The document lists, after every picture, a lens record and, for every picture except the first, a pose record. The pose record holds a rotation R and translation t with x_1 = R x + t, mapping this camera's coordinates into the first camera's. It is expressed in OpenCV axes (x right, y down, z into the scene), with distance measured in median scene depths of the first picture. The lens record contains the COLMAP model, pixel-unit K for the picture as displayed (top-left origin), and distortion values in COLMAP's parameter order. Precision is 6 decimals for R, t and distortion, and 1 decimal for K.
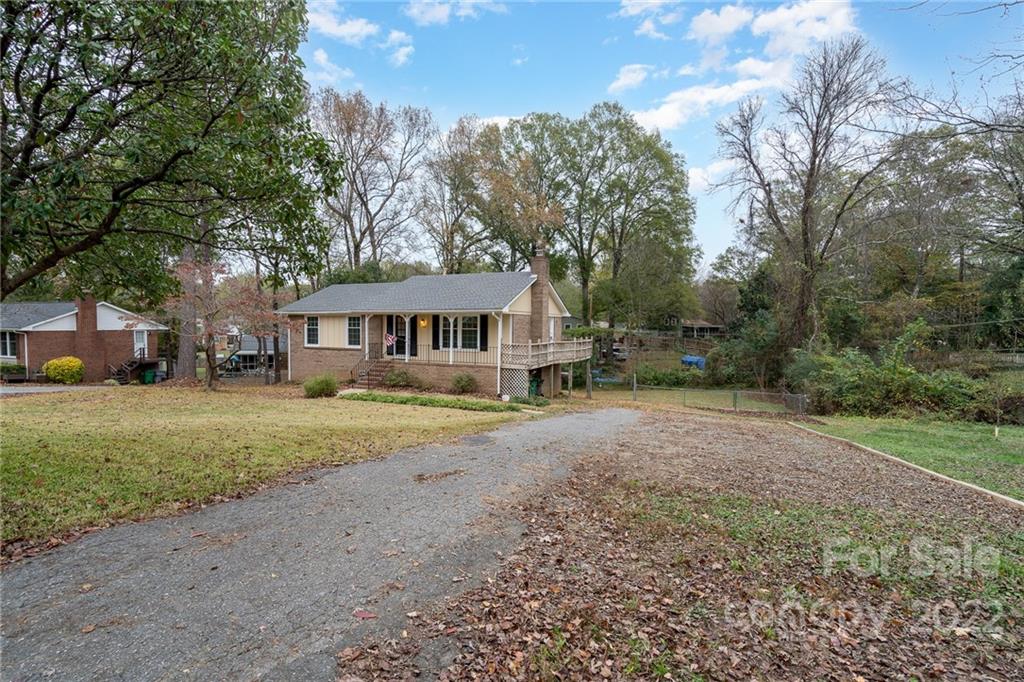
lens RADIAL K [[461.7, 0, 505.1], [0, 461.7, 341.1], [0, 0, 1]] dist [-0.001952, 0.000143]
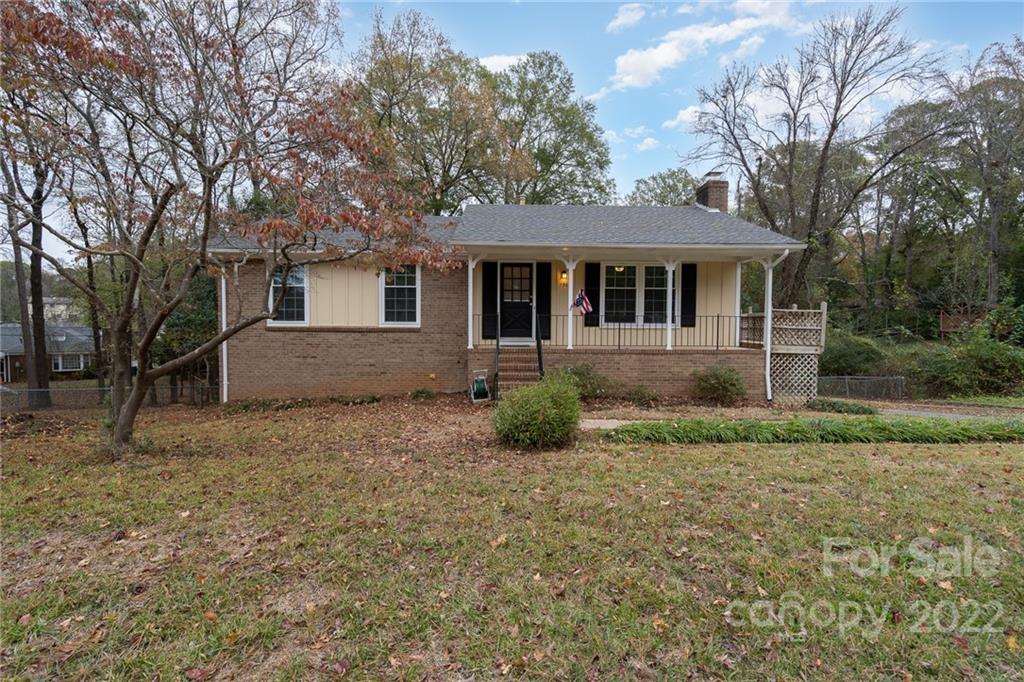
lens RADIAL K [[461.7, 0, 505.1], [0, 461.7, 341.1], [0, 0, 1]] dist [-0.001952, 0.000143]
pose [[0.857050, -0.026810, 0.514536, -0.491531], [0.010214, 0.999333, 0.035059, 0.013634], [-0.515133, -0.024792, 0.856752, 0.513697]]
